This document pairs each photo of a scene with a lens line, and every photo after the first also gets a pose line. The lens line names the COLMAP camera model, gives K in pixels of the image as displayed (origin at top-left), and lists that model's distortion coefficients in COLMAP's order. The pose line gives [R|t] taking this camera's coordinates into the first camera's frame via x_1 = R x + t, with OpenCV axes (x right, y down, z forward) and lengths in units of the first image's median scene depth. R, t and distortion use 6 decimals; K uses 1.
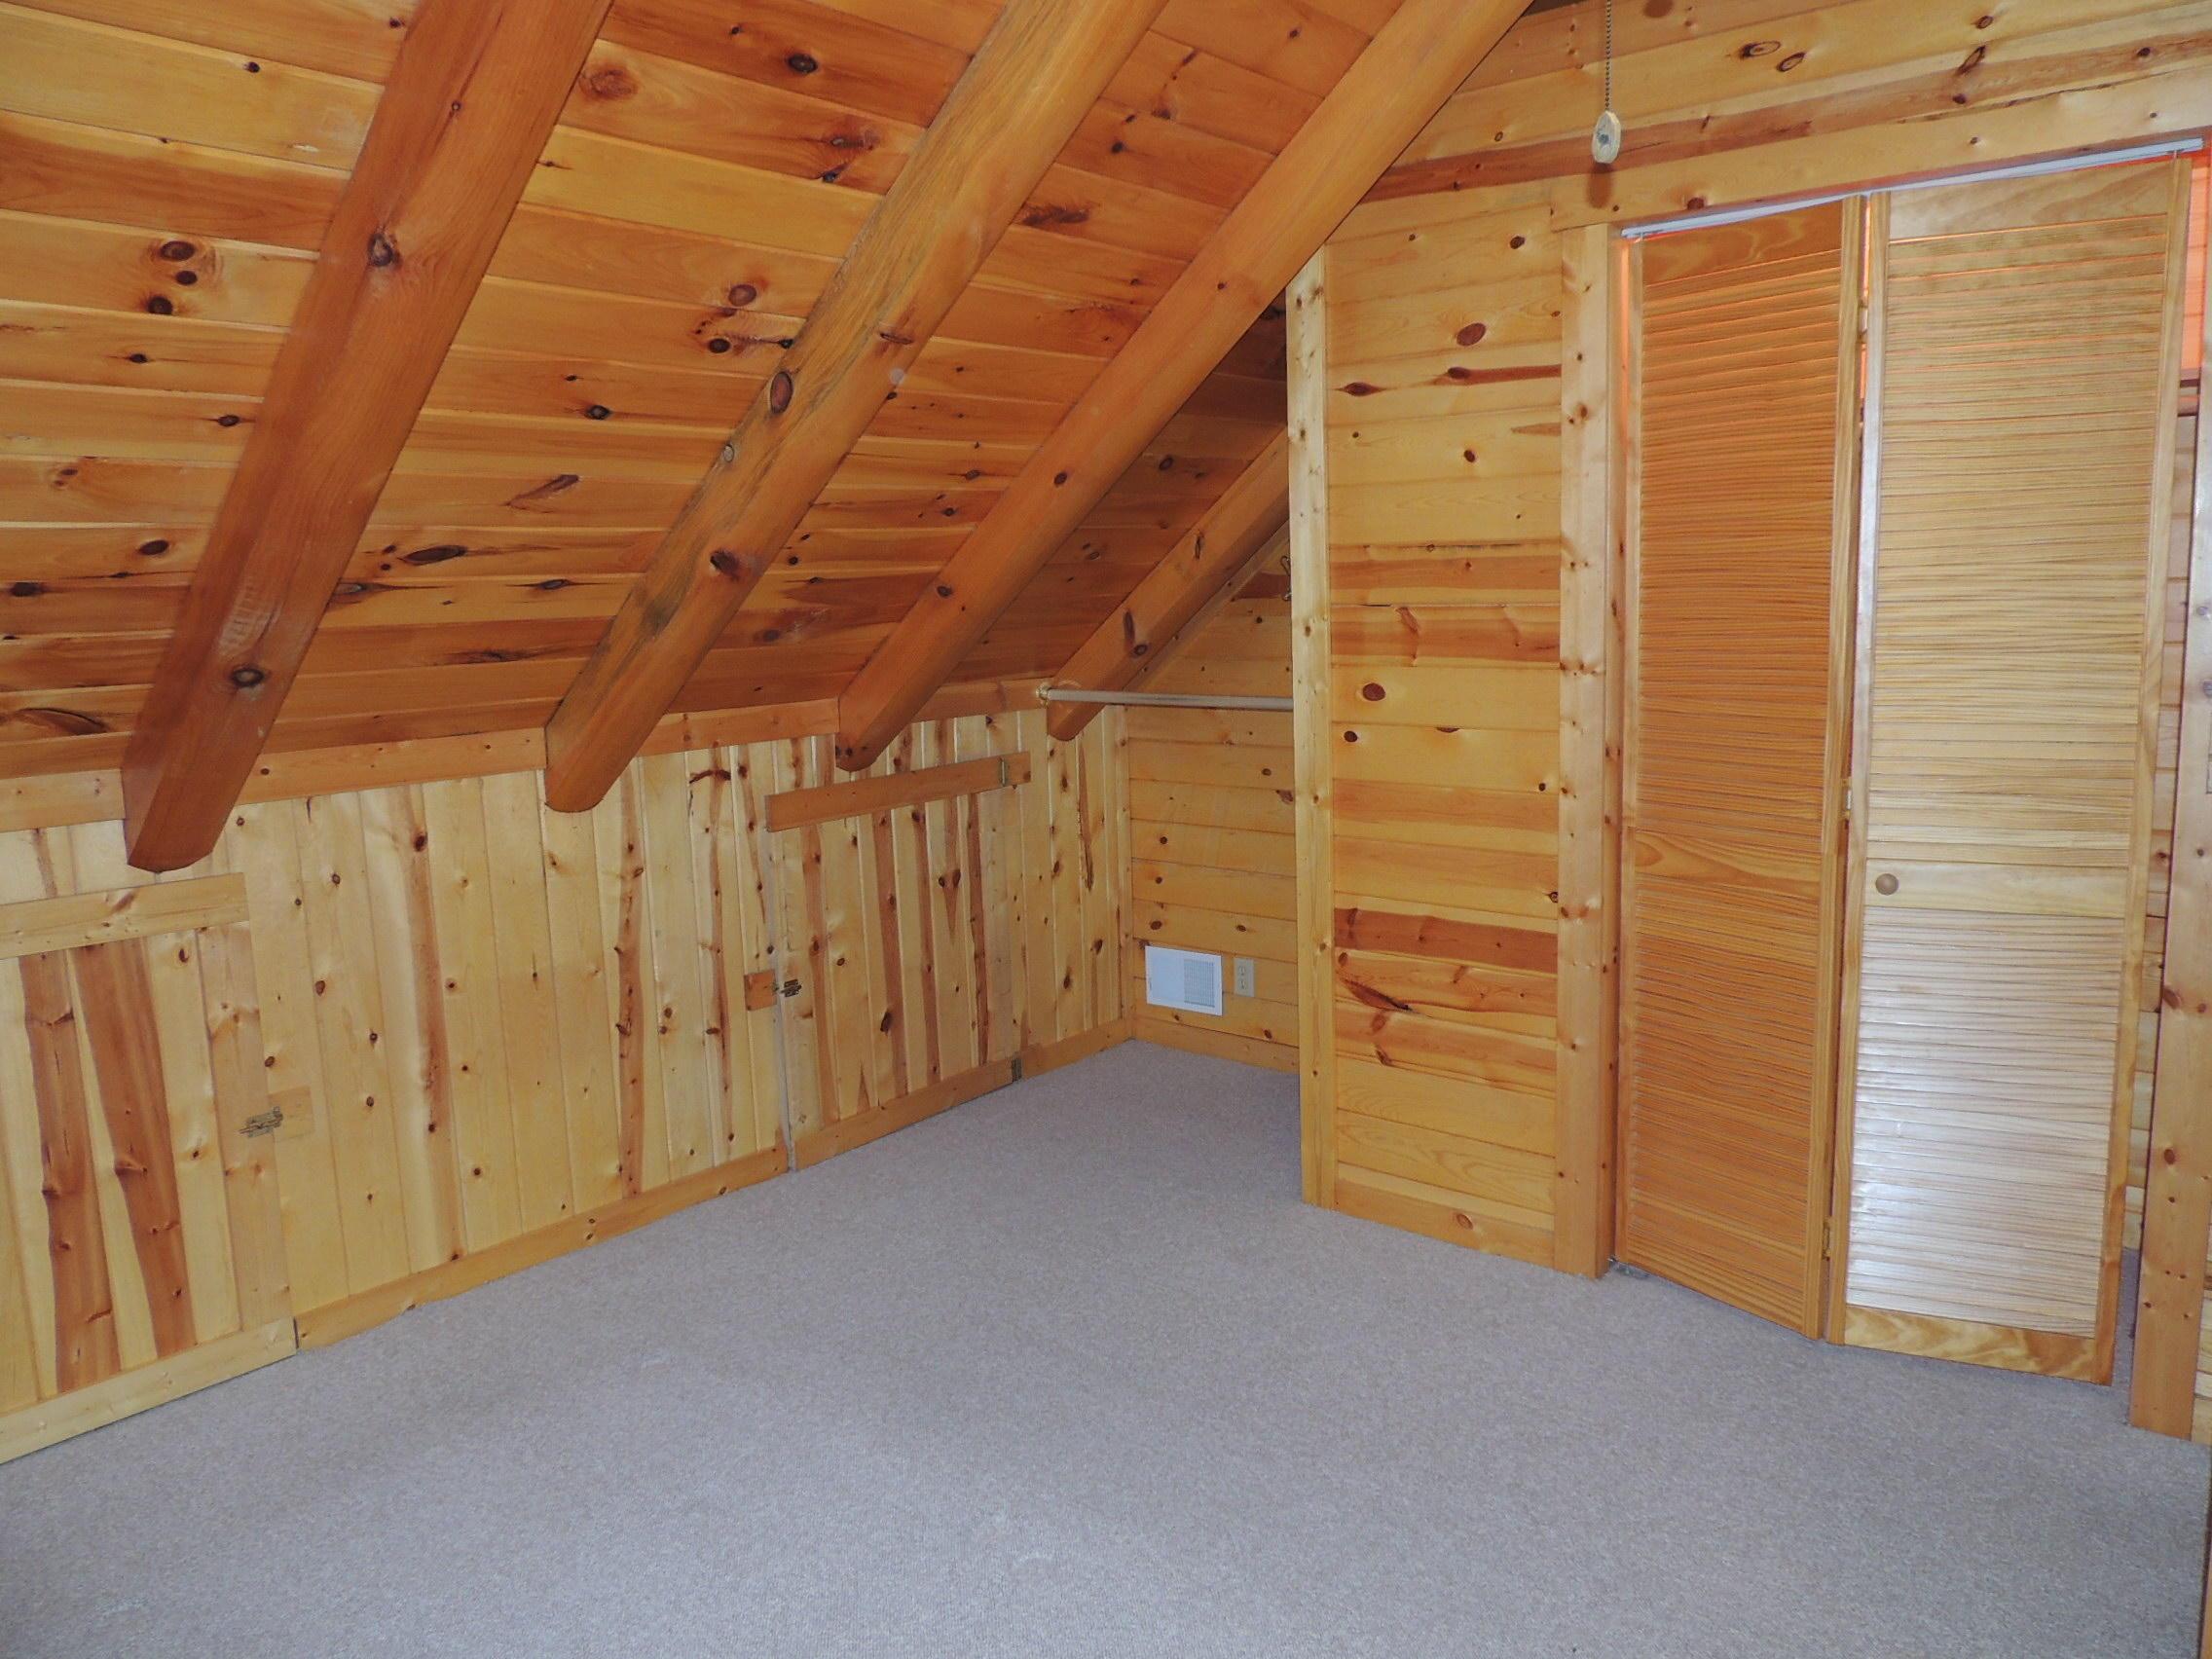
lens RADIAL K [[1574.8, 0, 1111.0], [0, 1574.8, 828.5], [0, 0, 1]] dist [-0.020796, 0.003700]
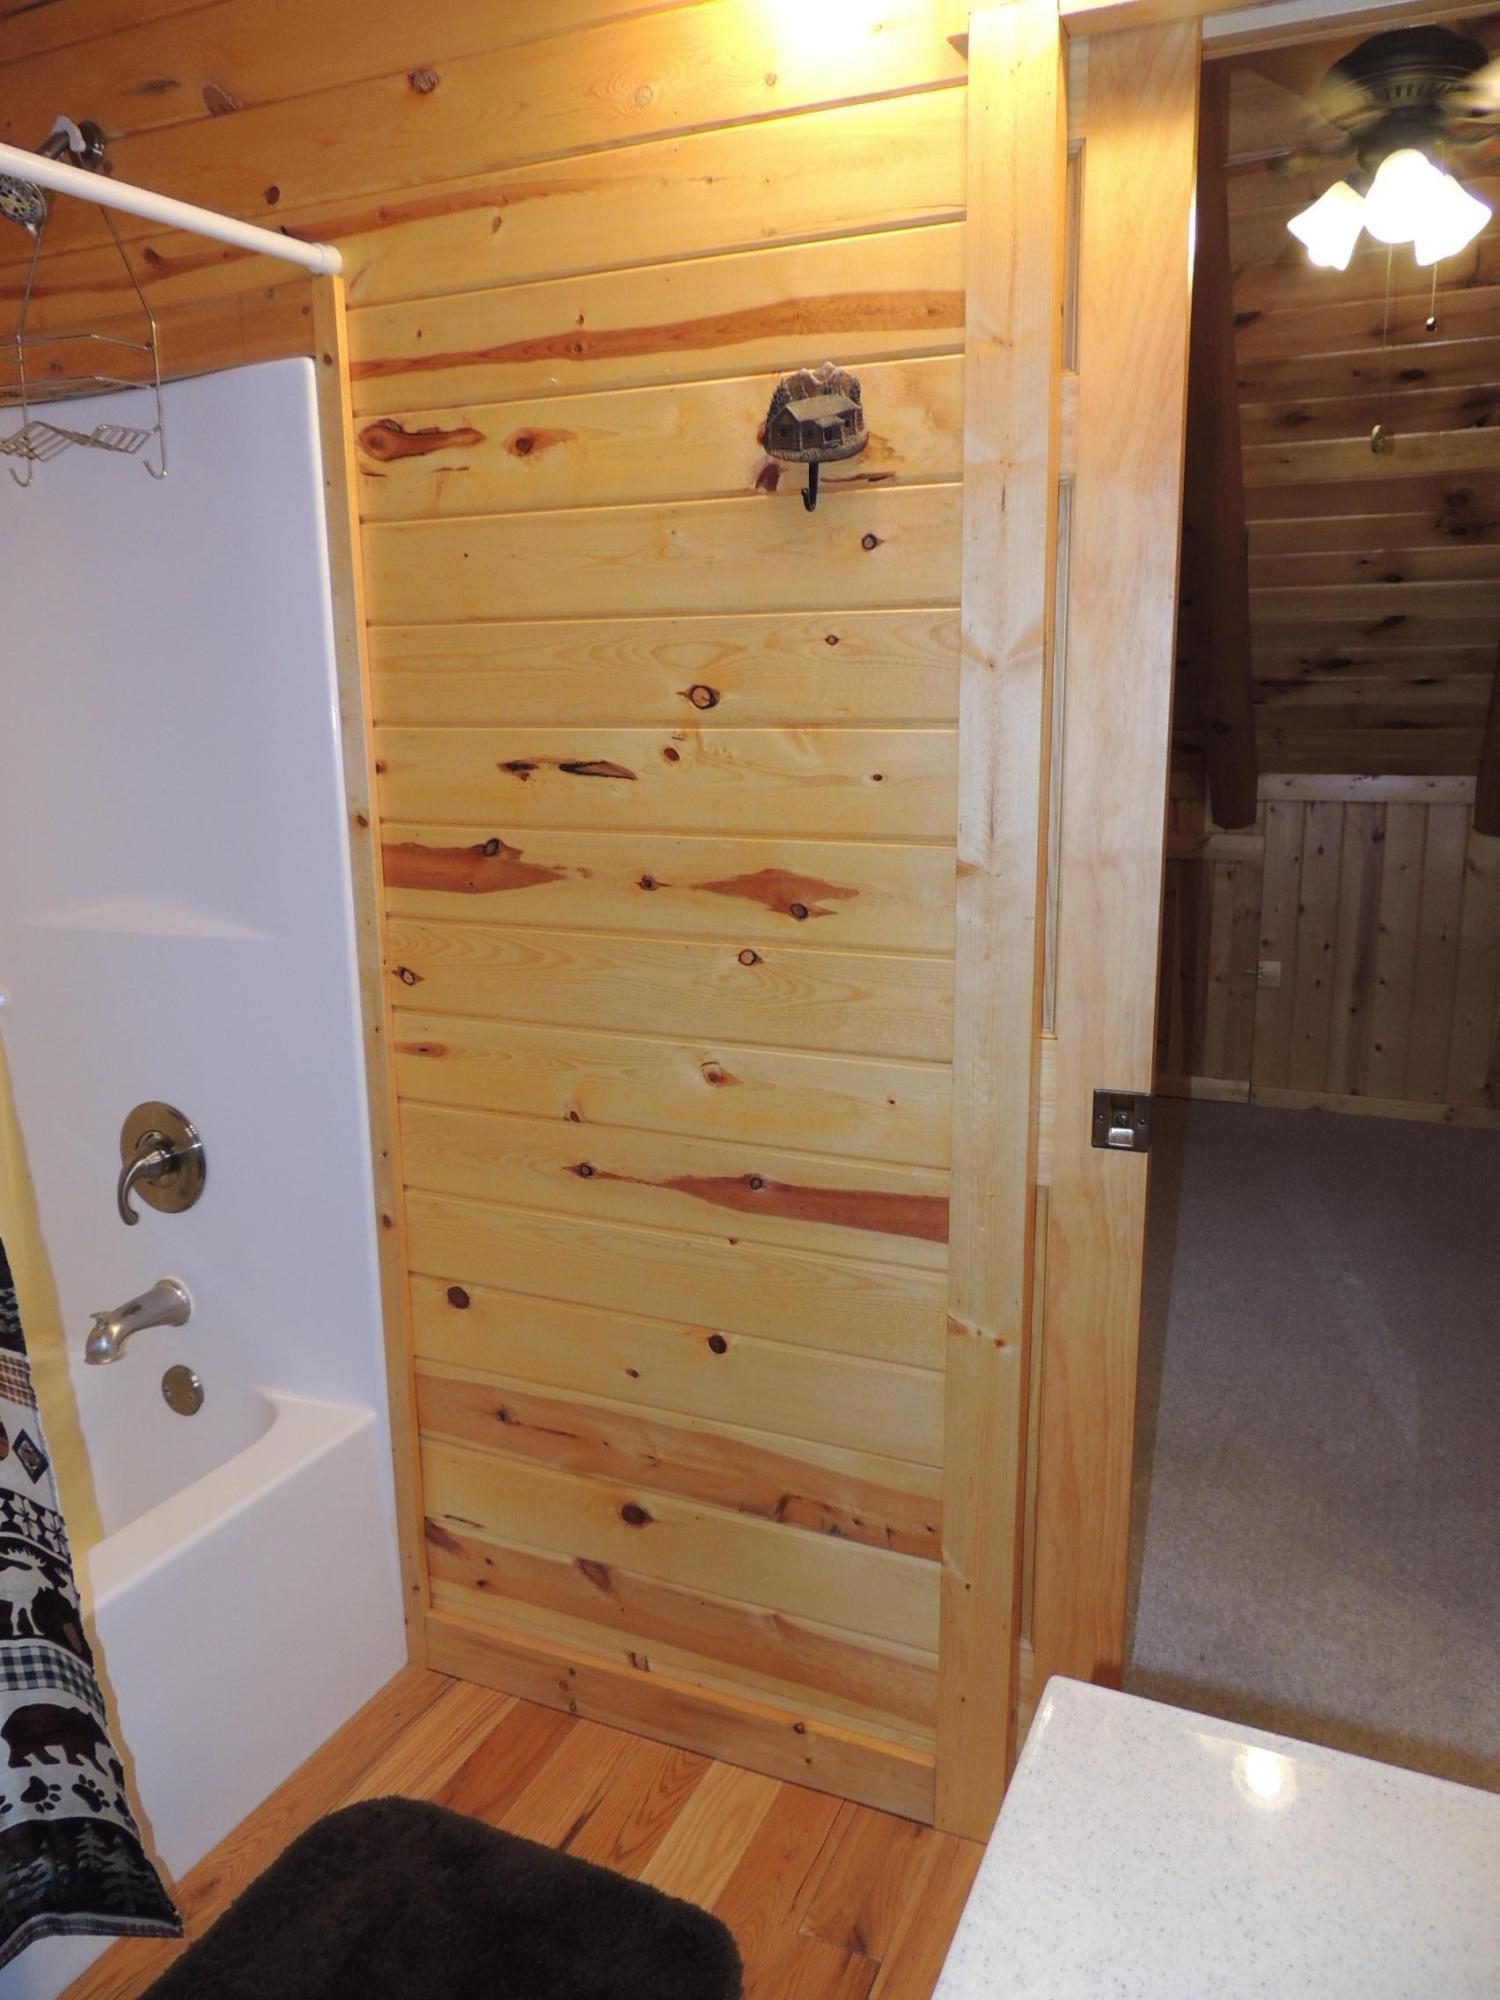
lens RADIAL K [[1423.9, 0, 750.0], [0, 1423.9, 1000.0], [0, 0, 1]] dist [-0.020796, 0.003700]
pose [[0.261034, 0.225021, -0.938737, 0.854240], [-0.136752, 0.971265, 0.194791, -0.026291], [0.955594, 0.077527, 0.284306, -0.037235]]
